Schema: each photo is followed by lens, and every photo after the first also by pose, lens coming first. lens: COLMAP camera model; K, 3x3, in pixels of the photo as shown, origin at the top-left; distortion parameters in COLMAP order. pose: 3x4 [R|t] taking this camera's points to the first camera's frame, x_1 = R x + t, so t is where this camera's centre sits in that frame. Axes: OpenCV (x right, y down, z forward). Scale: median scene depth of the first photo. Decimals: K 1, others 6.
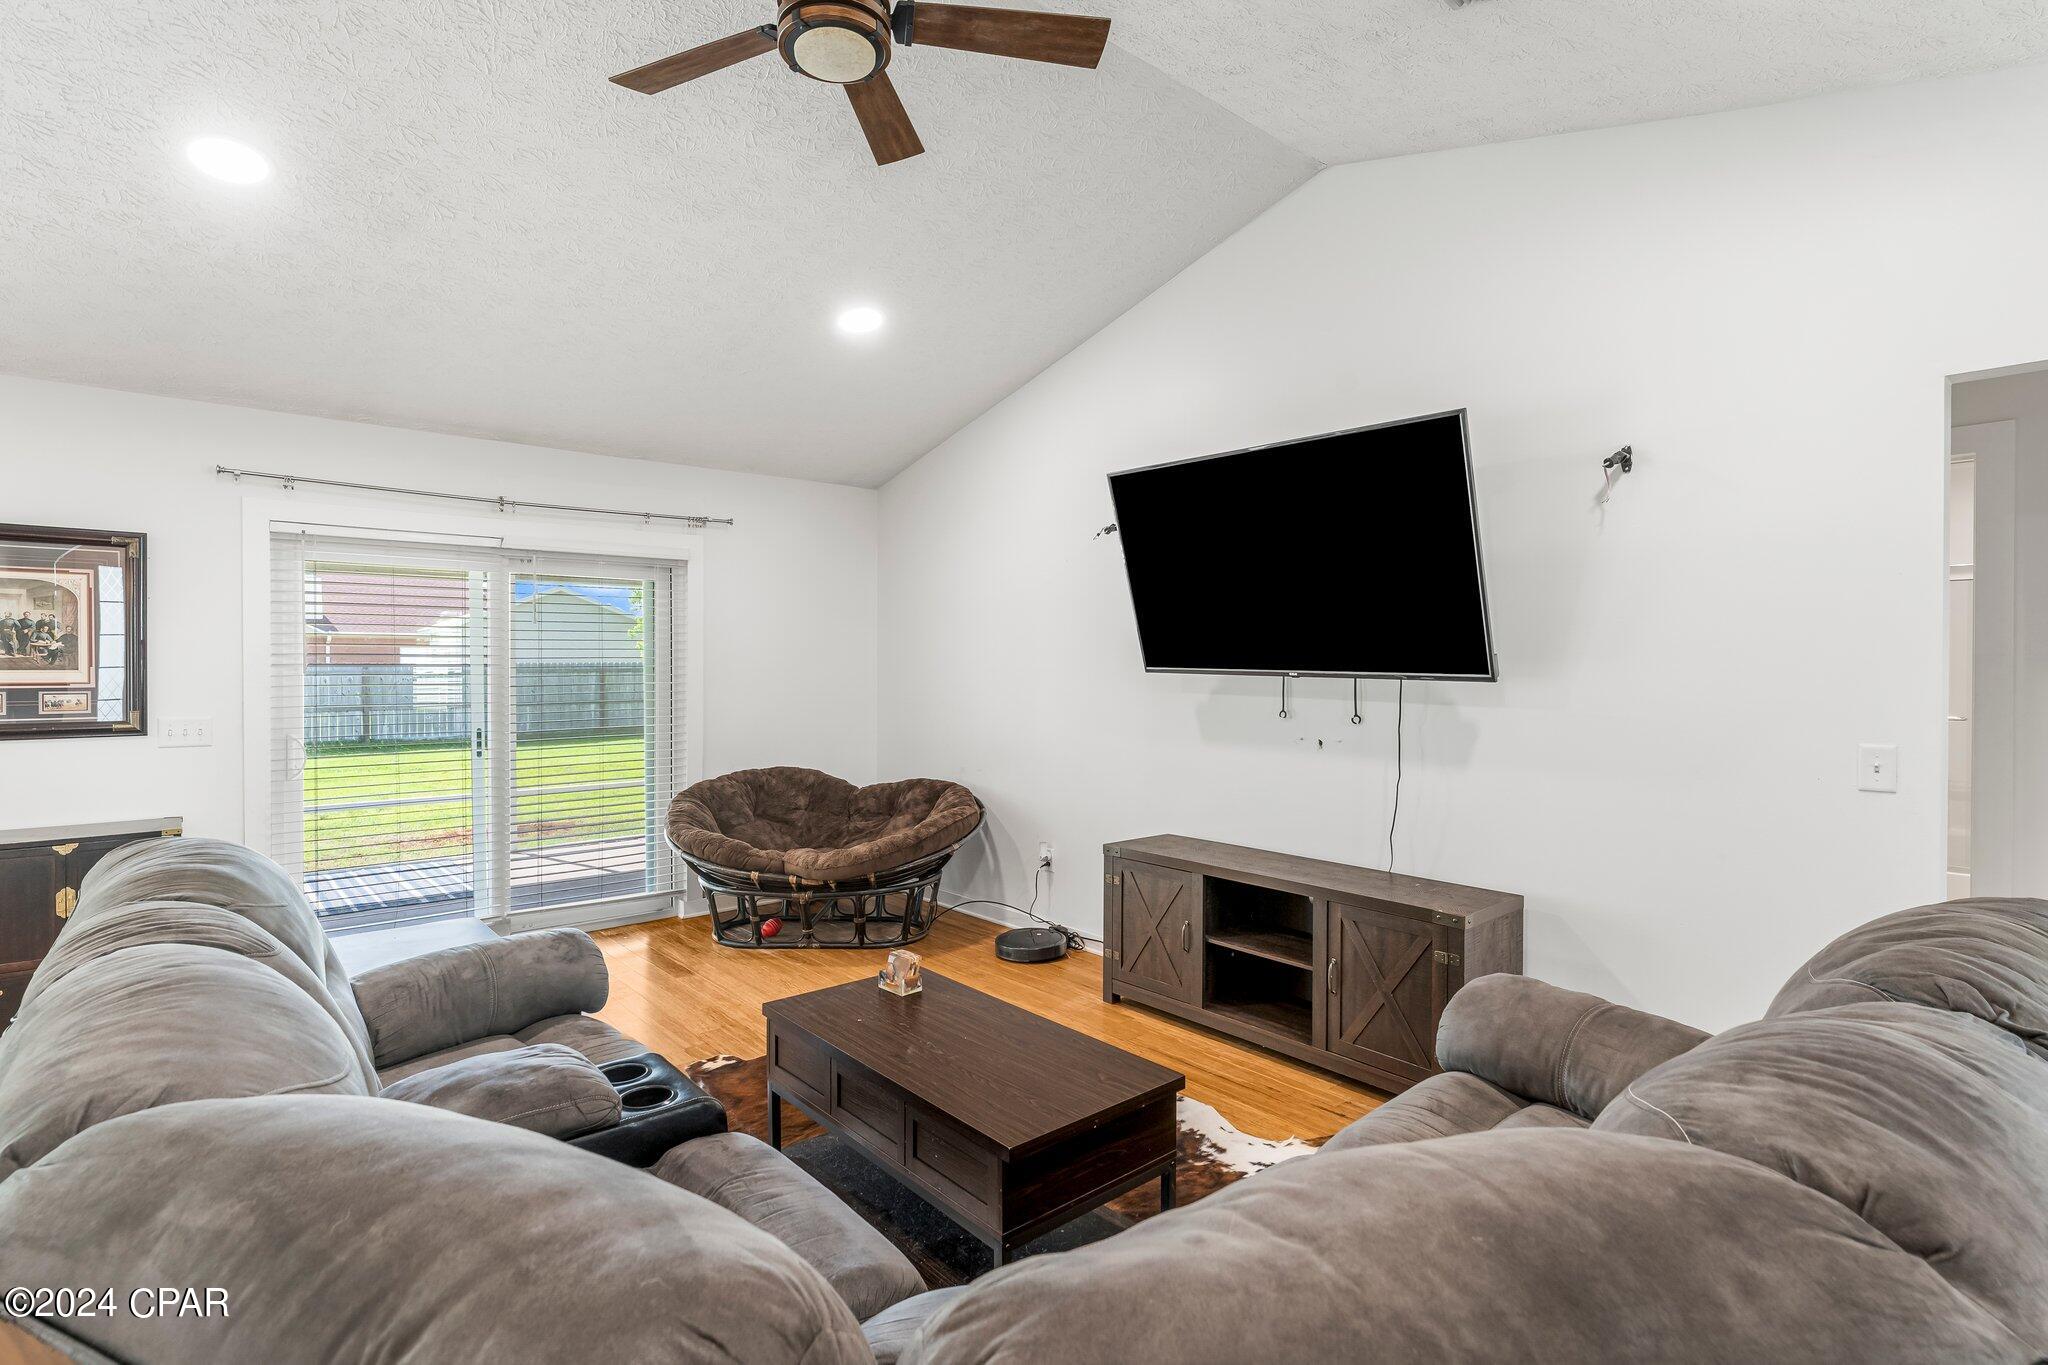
lens RADIAL K [[967.0, 0, 1021.2], [0, 967.0, 674.7], [0, 0, 1]] dist [0.000287, -0.000691]
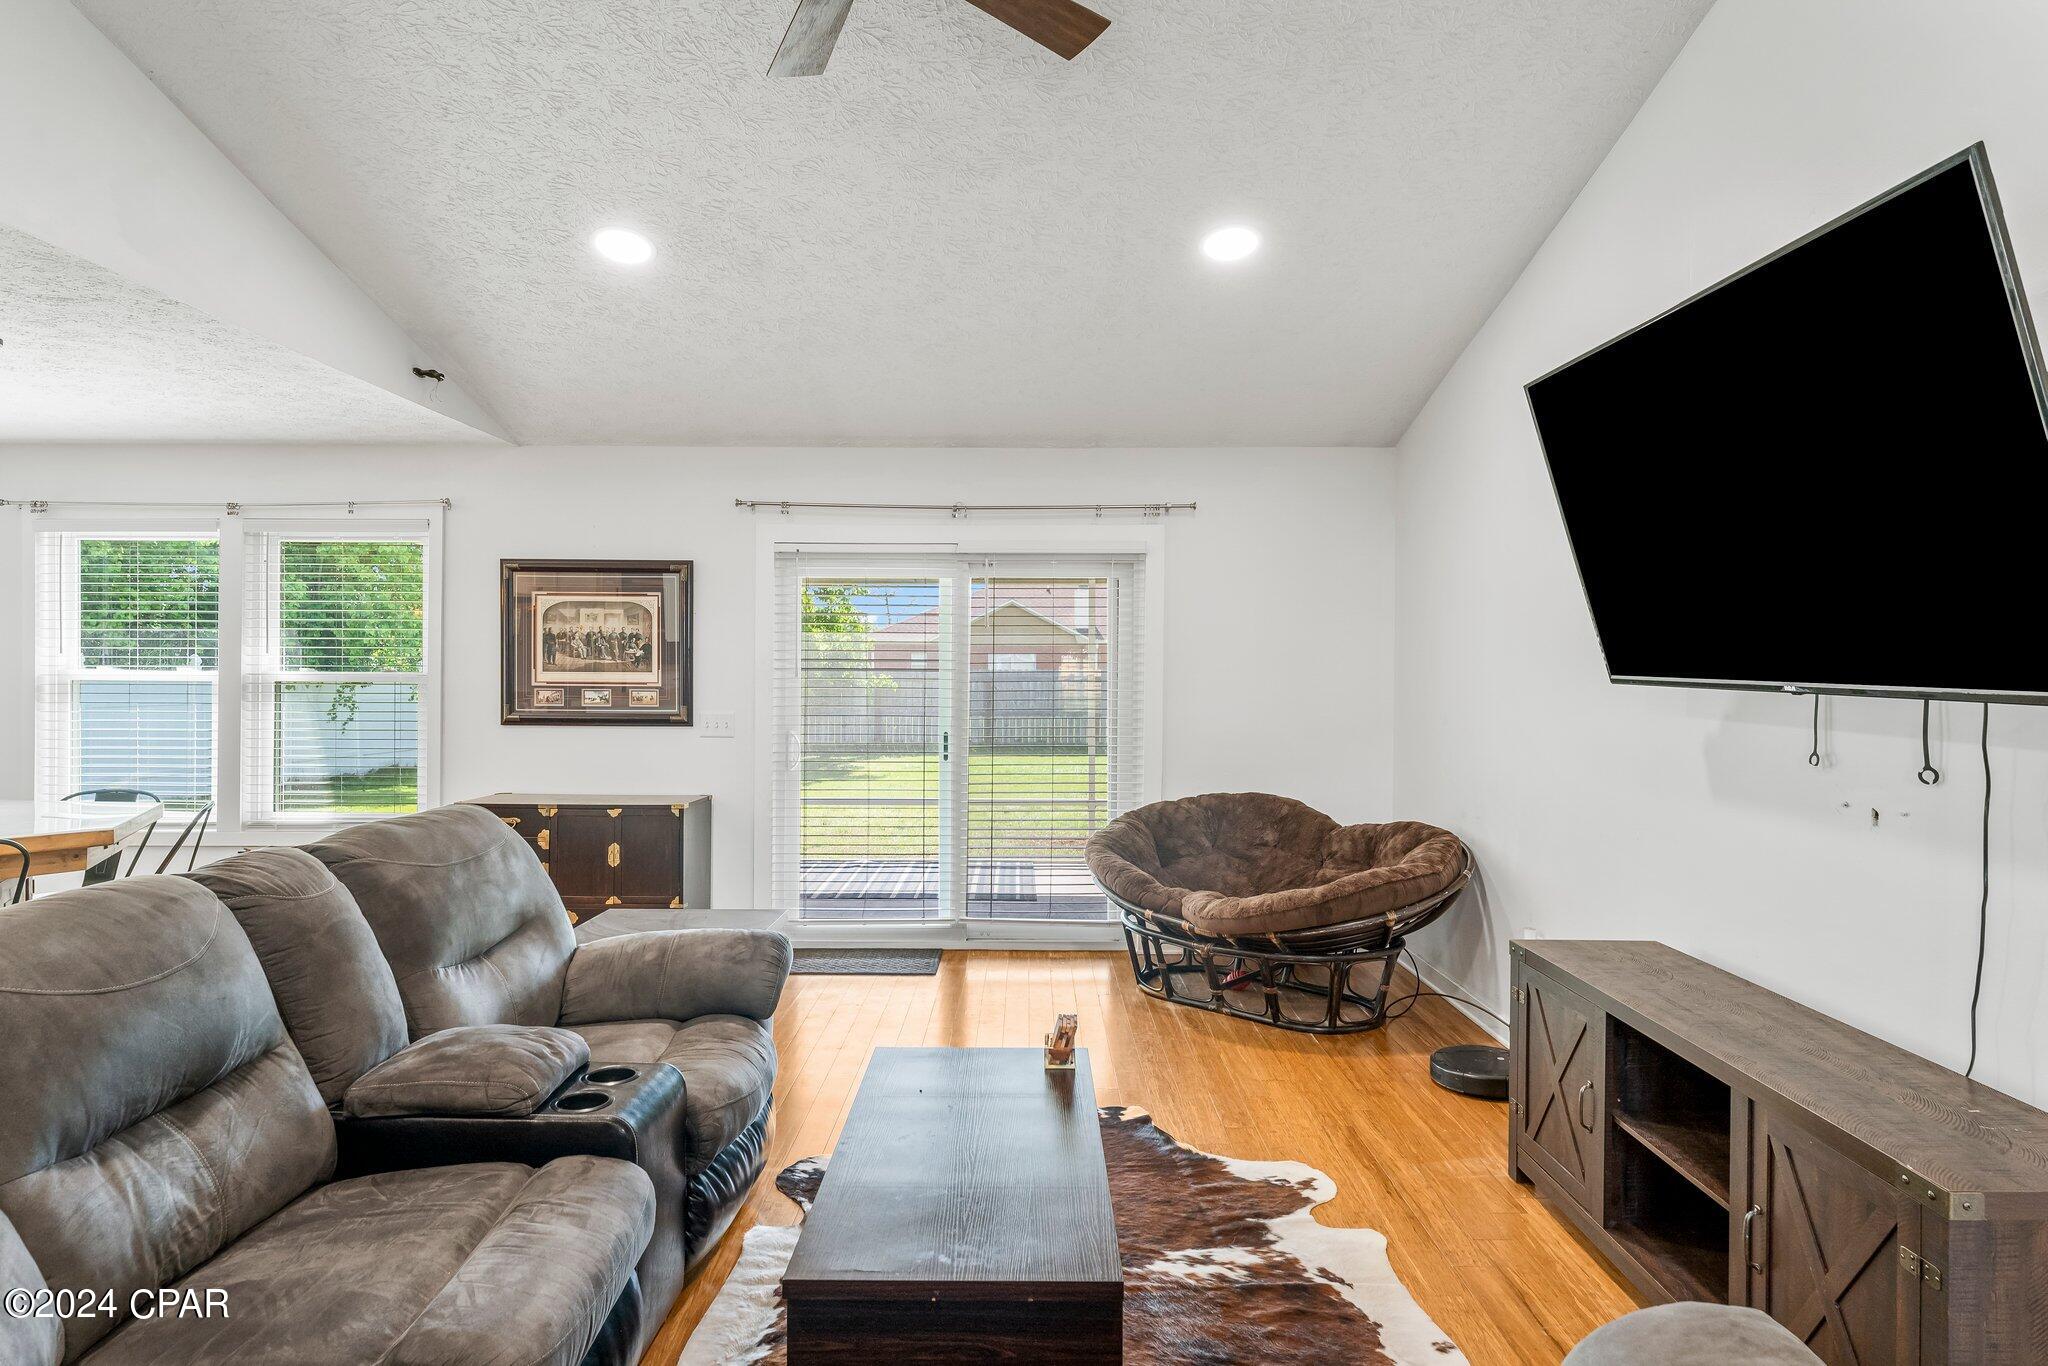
lens RADIAL K [[1139.6, 0, 1022.8], [0, 1139.6, 678.7], [0, 0, 1]] dist [-0.008505, 0.005429]
pose [[0.753439, 0.007915, -0.657470, 0.382104], [-0.009916, 0.999951, 0.000675, -0.002364], [0.657443, 0.006011, 0.753480, 0.206679]]
